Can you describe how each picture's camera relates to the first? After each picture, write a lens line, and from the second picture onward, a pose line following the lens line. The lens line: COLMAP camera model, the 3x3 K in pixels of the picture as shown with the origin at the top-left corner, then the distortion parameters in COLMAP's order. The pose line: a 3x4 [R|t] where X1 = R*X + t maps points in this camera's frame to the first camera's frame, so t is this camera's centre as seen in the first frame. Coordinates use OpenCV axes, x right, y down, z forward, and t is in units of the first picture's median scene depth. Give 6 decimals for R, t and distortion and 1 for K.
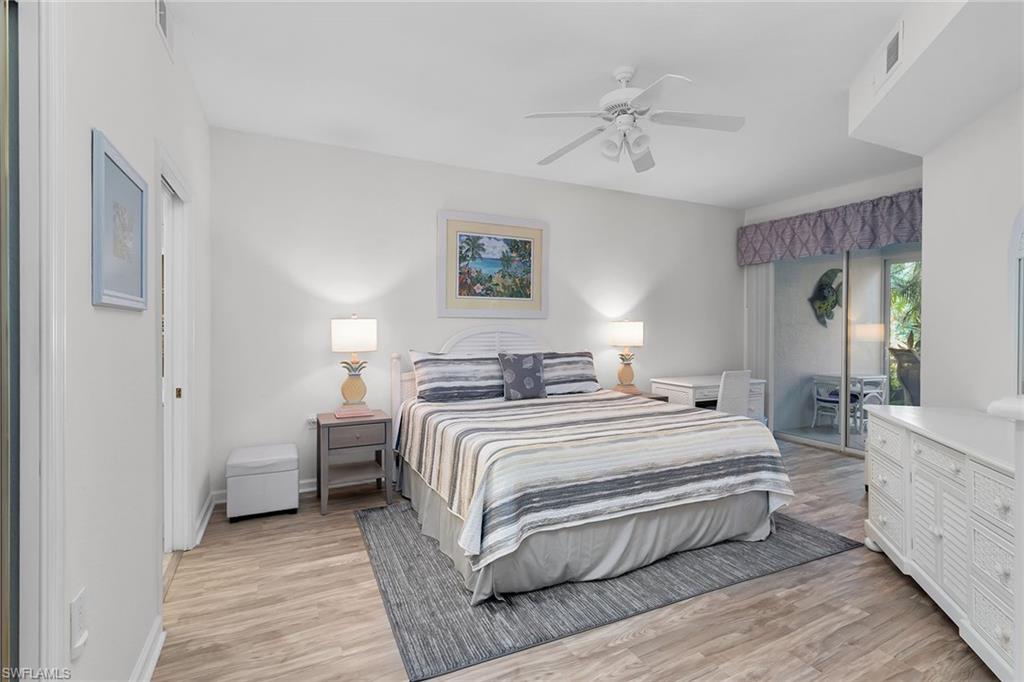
lens RADIAL K [[483.7, 0, 511.6], [0, 483.7, 333.5], [0, 0, 1]] dist [-0.000710, -0.000248]
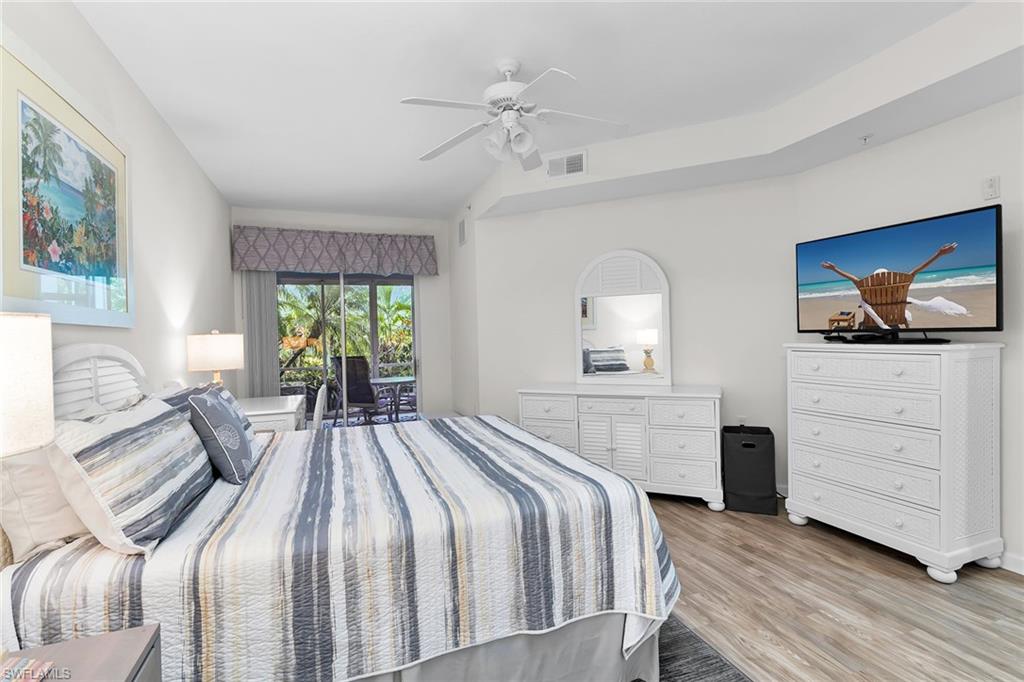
lens RADIAL K [[474.0, 0, 512.0], [0, 474.0, 341.0], [0, 0, 1]] dist [0.001972, 0.000187]
pose [[0.085690, -0.015224, 0.996206, -0.443047], [0.033685, 0.999356, 0.012374, -0.010191], [-0.995752, 0.032497, 0.086147, 0.592202]]
